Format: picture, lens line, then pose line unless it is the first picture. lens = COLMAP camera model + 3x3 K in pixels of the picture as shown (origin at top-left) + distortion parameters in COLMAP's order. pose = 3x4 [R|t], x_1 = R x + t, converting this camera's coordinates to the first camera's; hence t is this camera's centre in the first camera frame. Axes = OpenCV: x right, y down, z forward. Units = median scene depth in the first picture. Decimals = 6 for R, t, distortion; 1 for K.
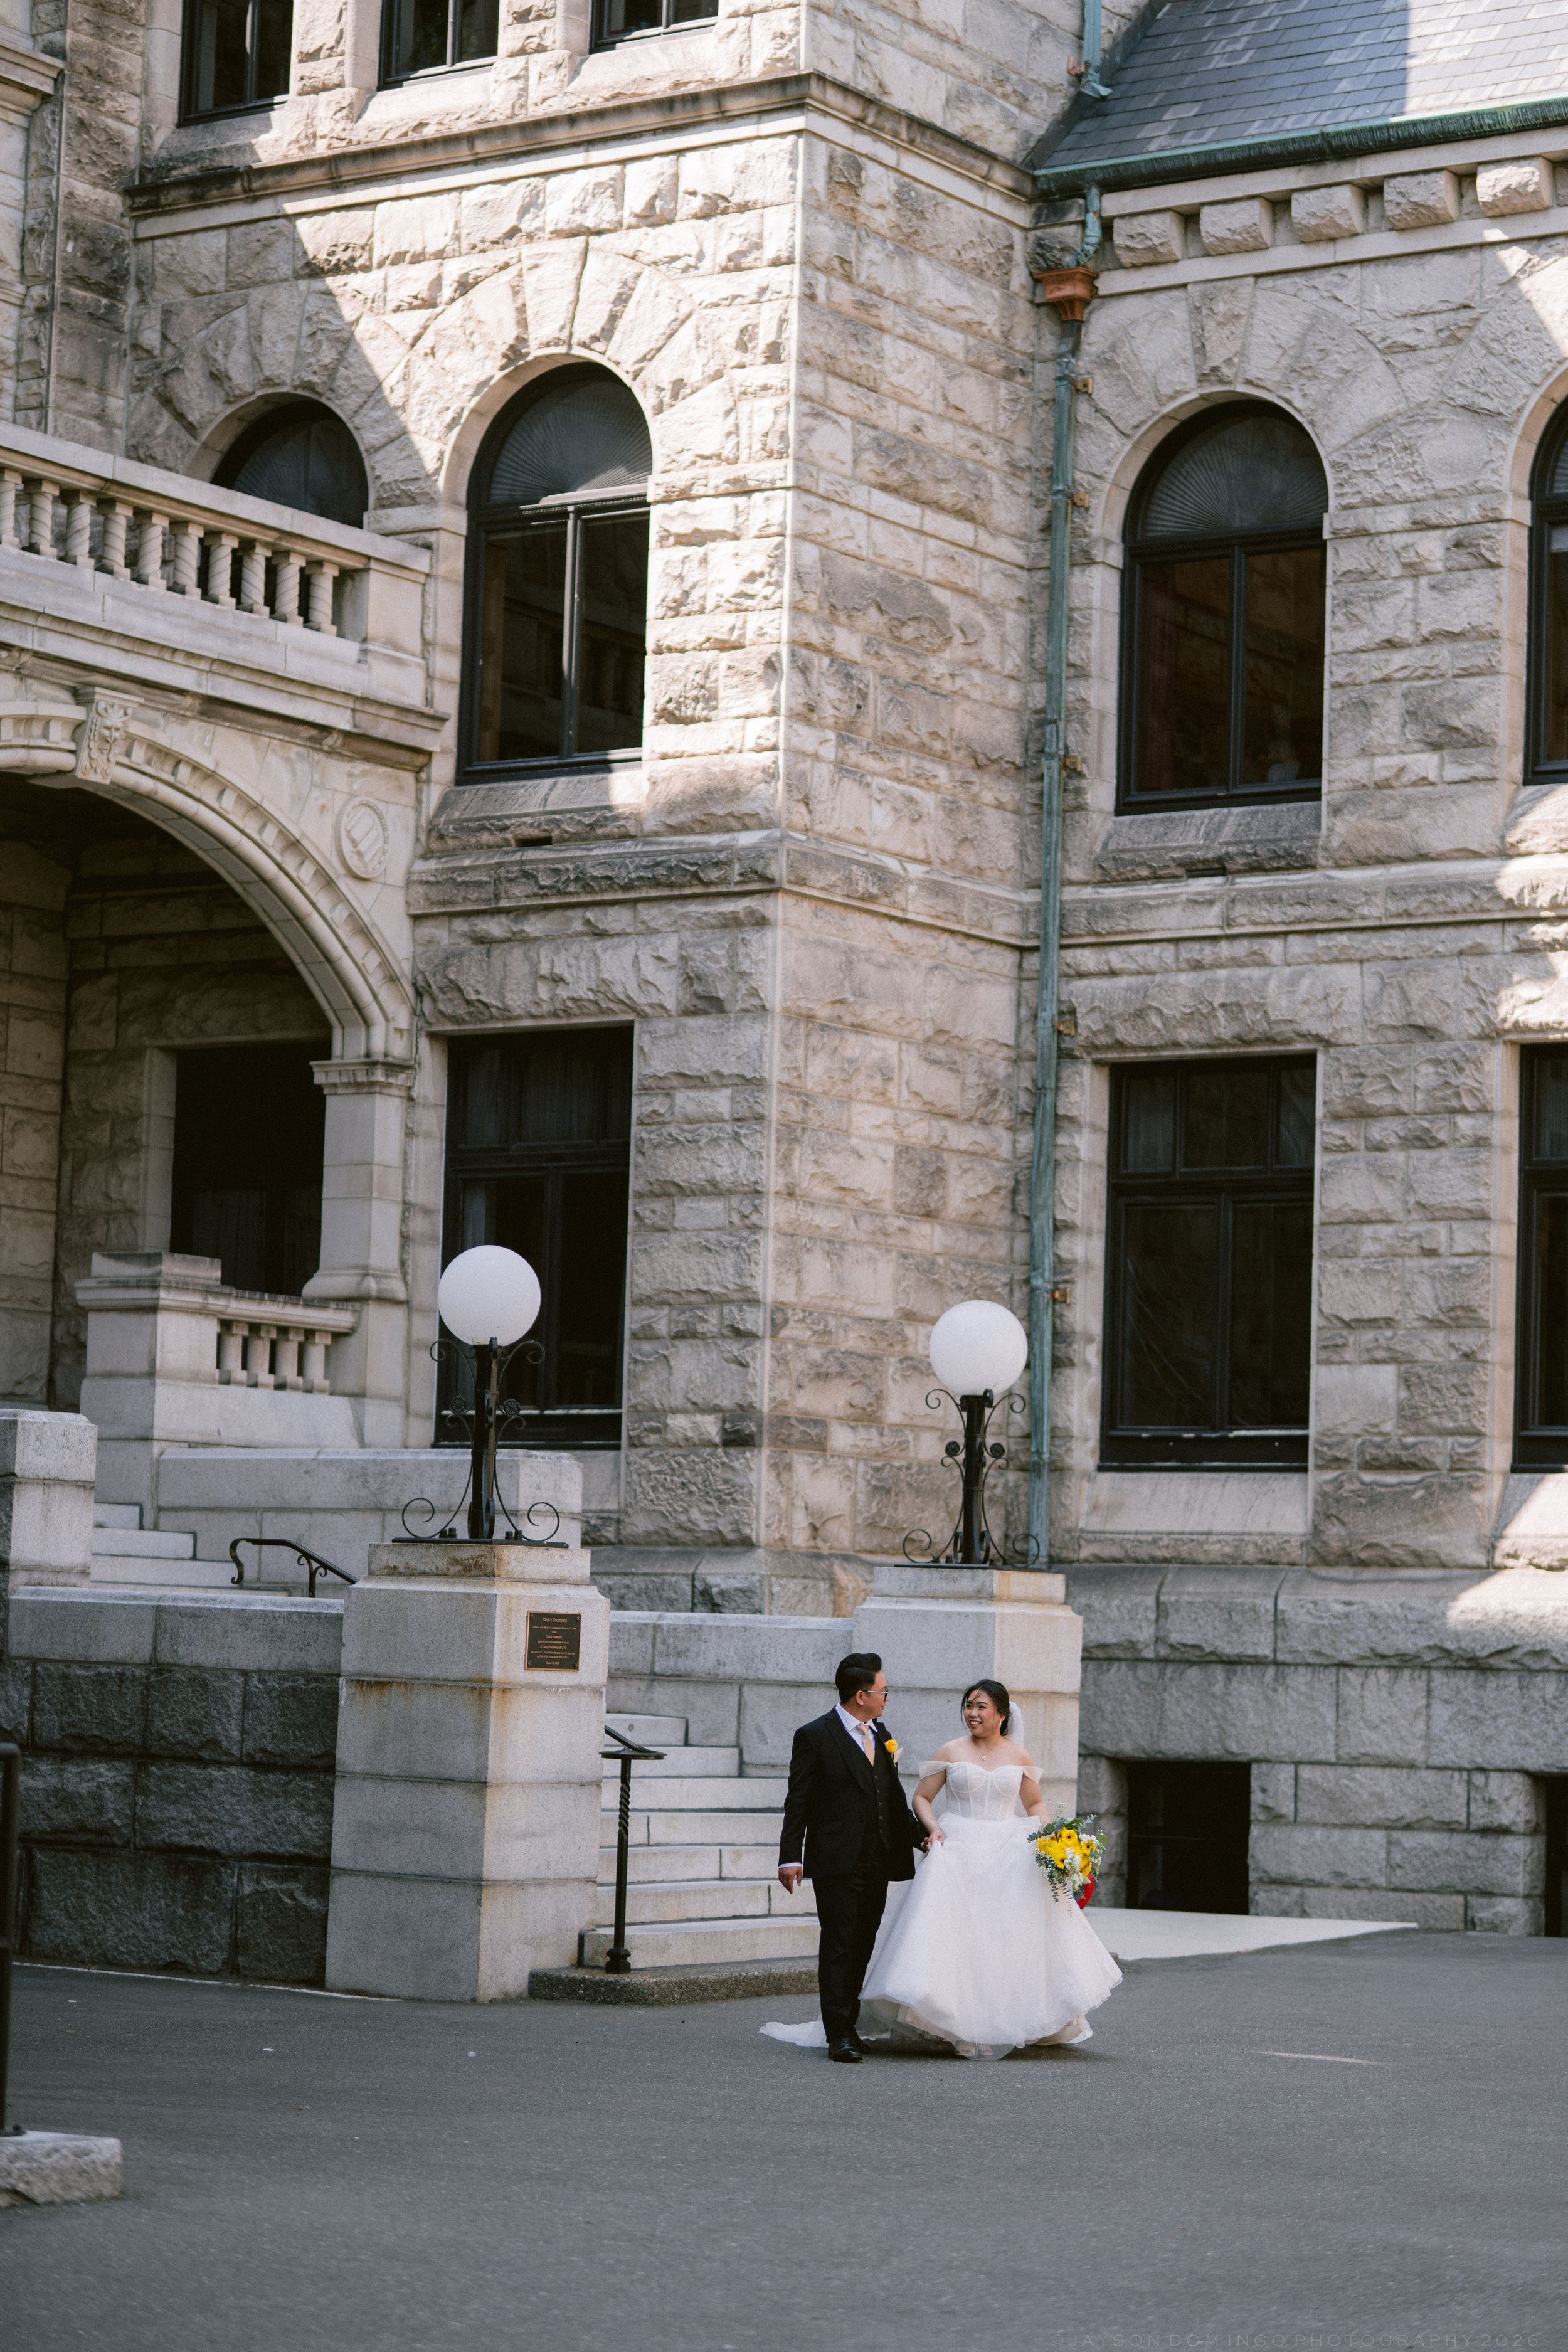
lens RADIAL K [[5472.7, 0, 803.7], [0, 5472.7, 1178.6], [0, 0, 1]] dist [0.027311, -0.709798]
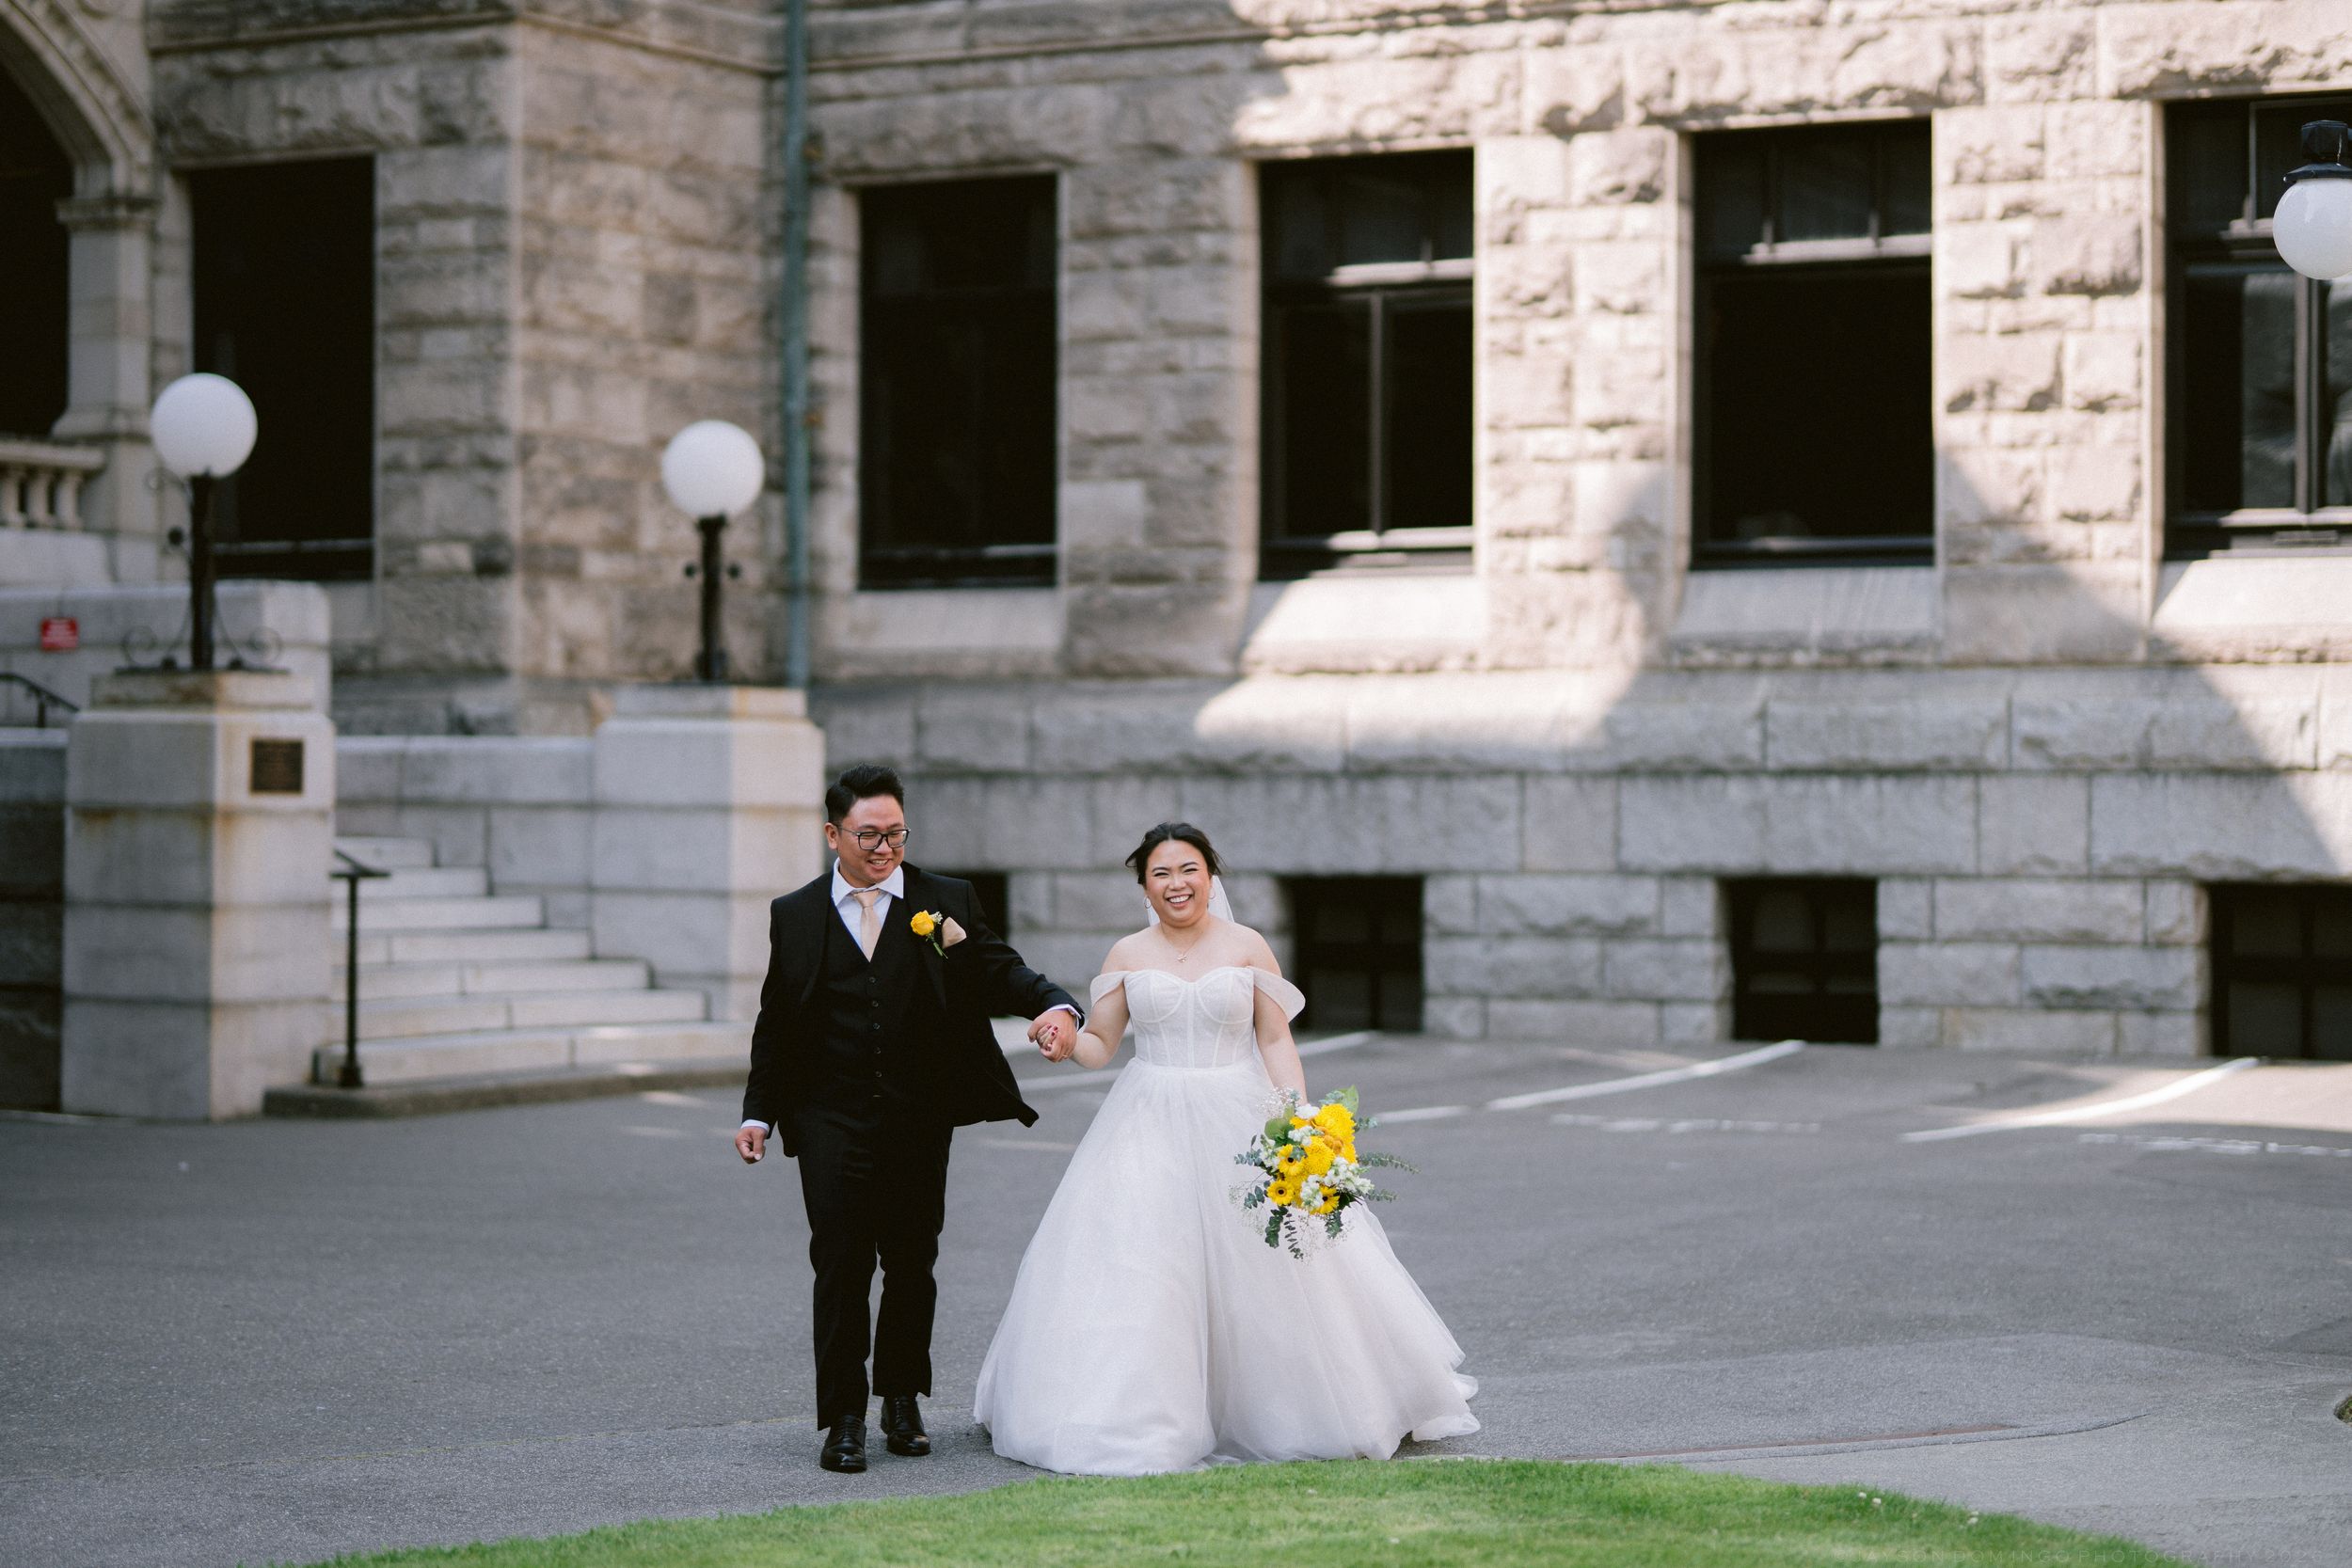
lens RADIAL K [[5480.9, 0, 1176.0], [0, 5480.9, 784.0], [0, 0, 1]] dist [0.019095, -0.557504]
pose [[0.995669, -0.026864, 0.089008, 0.022386], [0.019244, 0.996162, 0.085390, 0.003376], [-0.090960, -0.083307, 0.992364, -0.015976]]
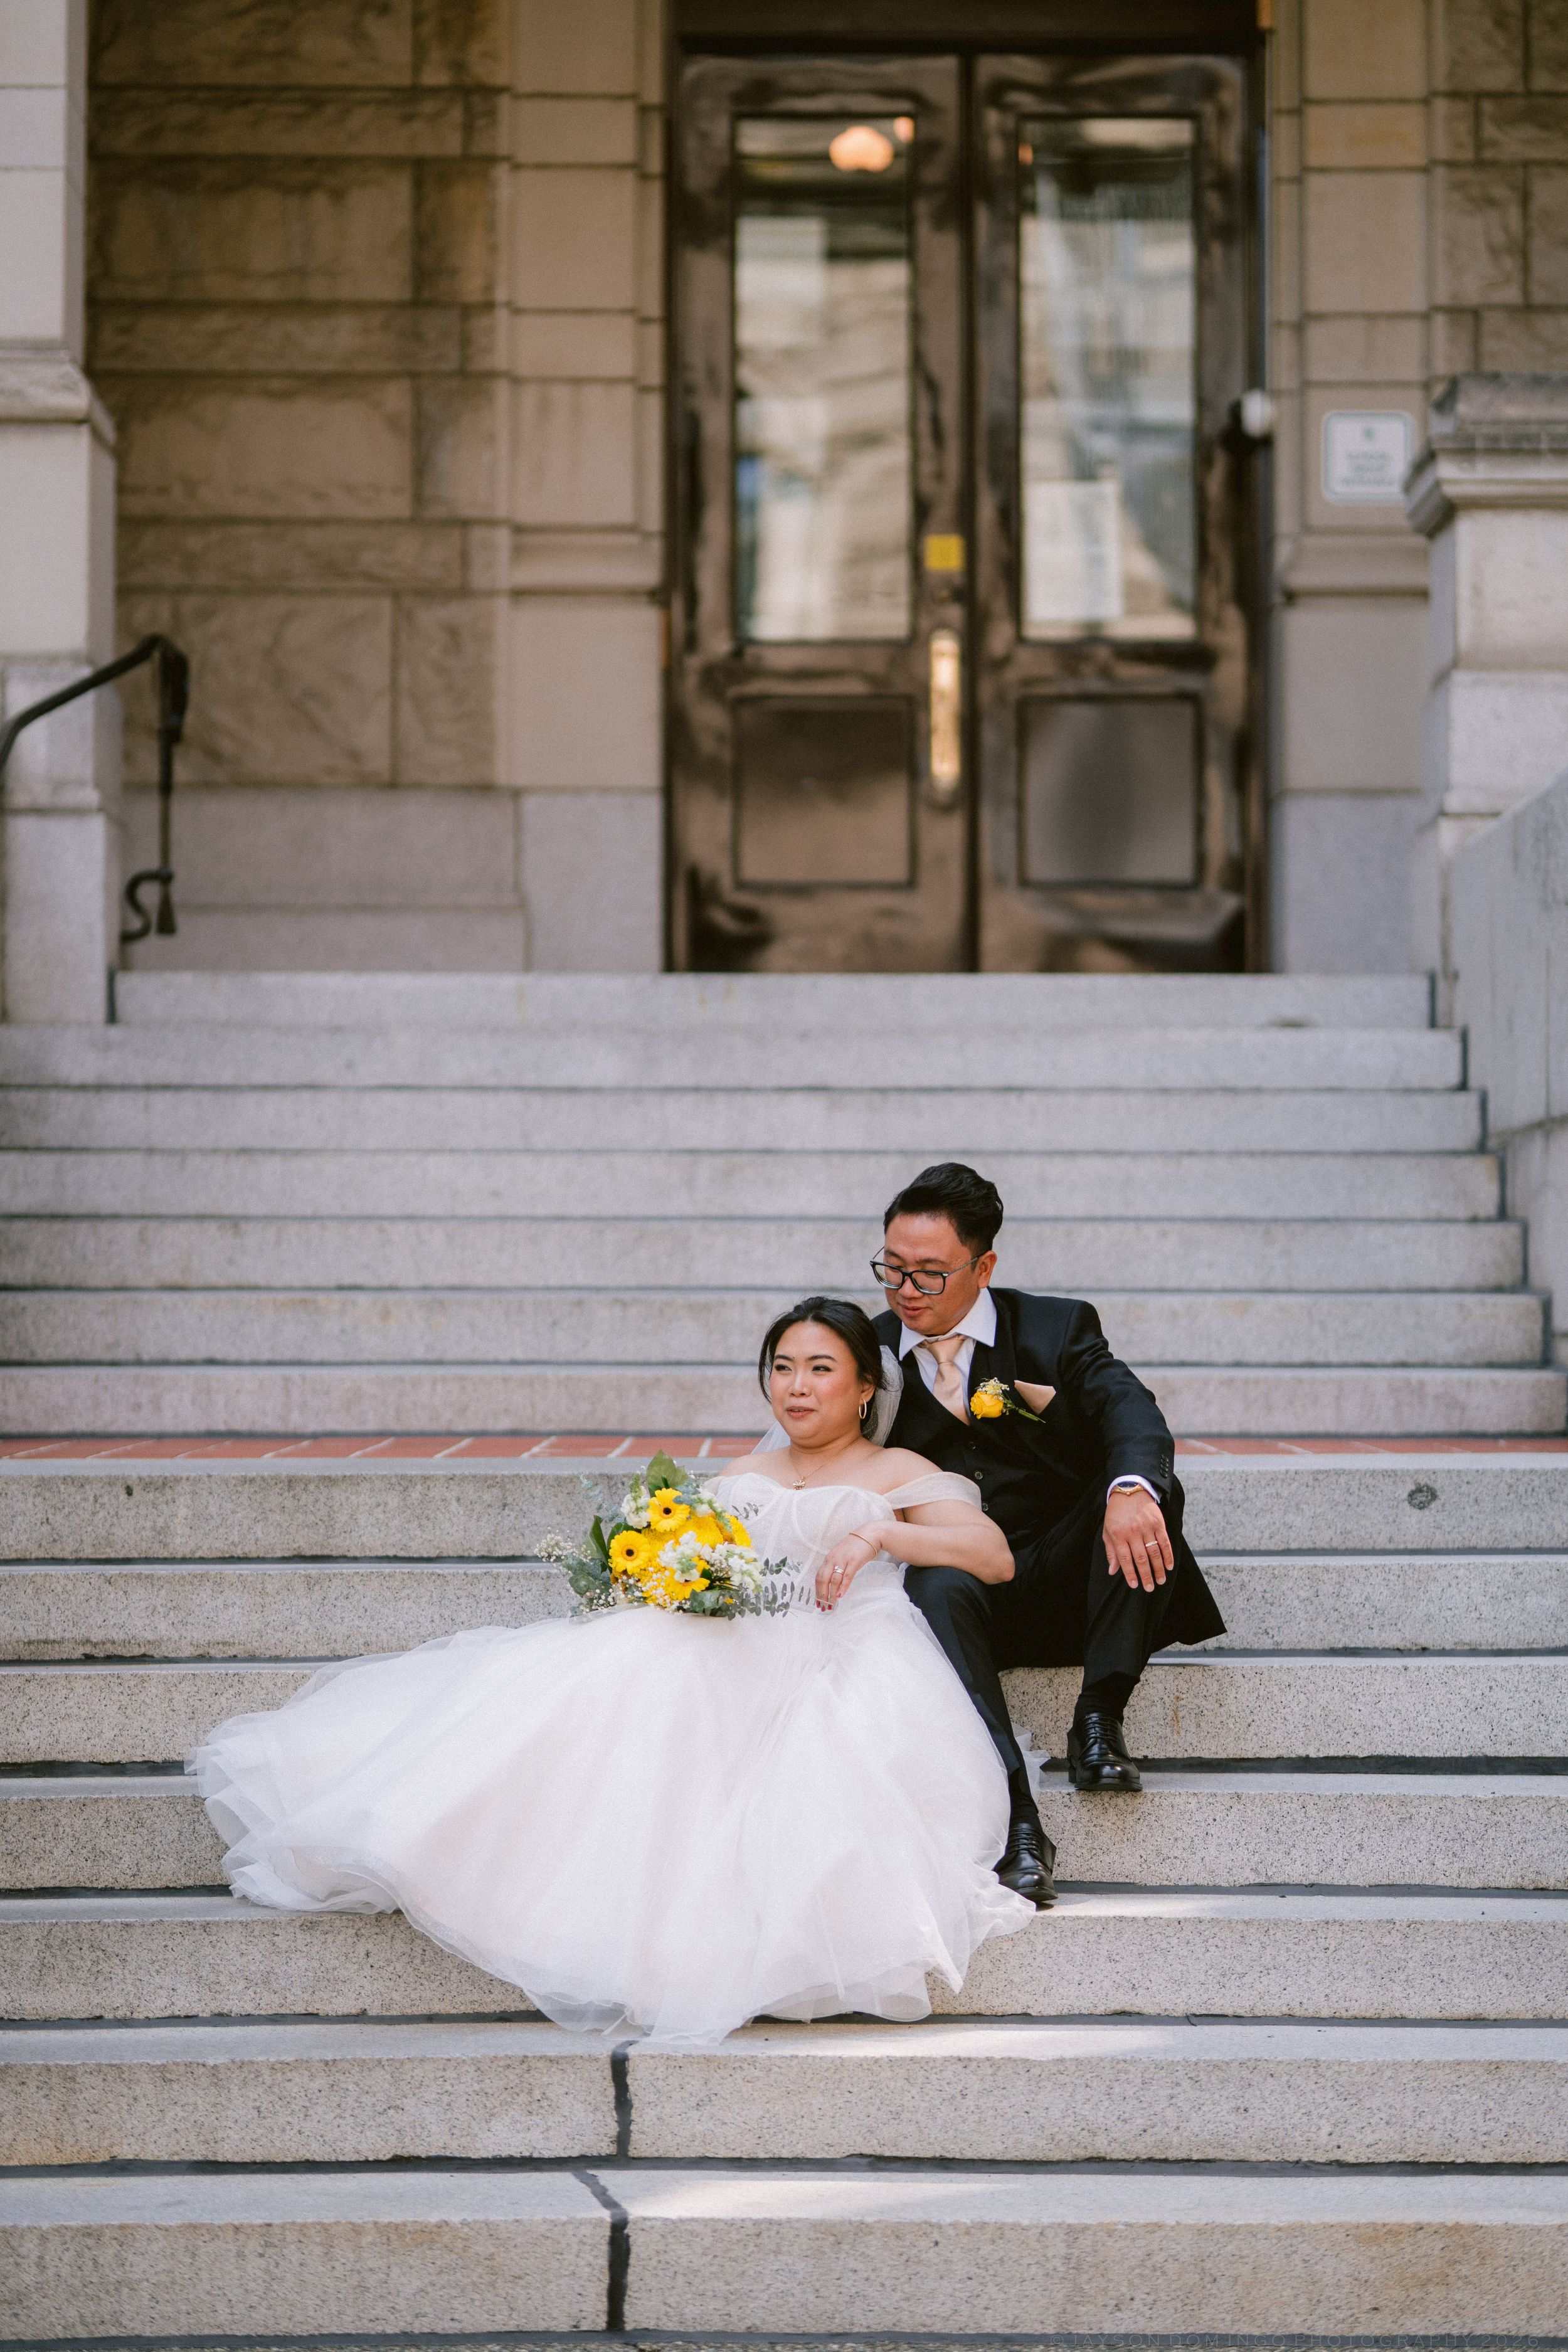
lens RADIAL K [[5490.0, 0, 747.4], [0, 5490.0, 1169.4], [0, 0, 1]] dist [0.028407, -0.659547]
pose [[0.559246, -0.055476, -0.827143, 0.191985], [0.091812, 0.995765, -0.004710, 0.069103], [0.823902, -0.073307, 0.561971, 0.688355]]
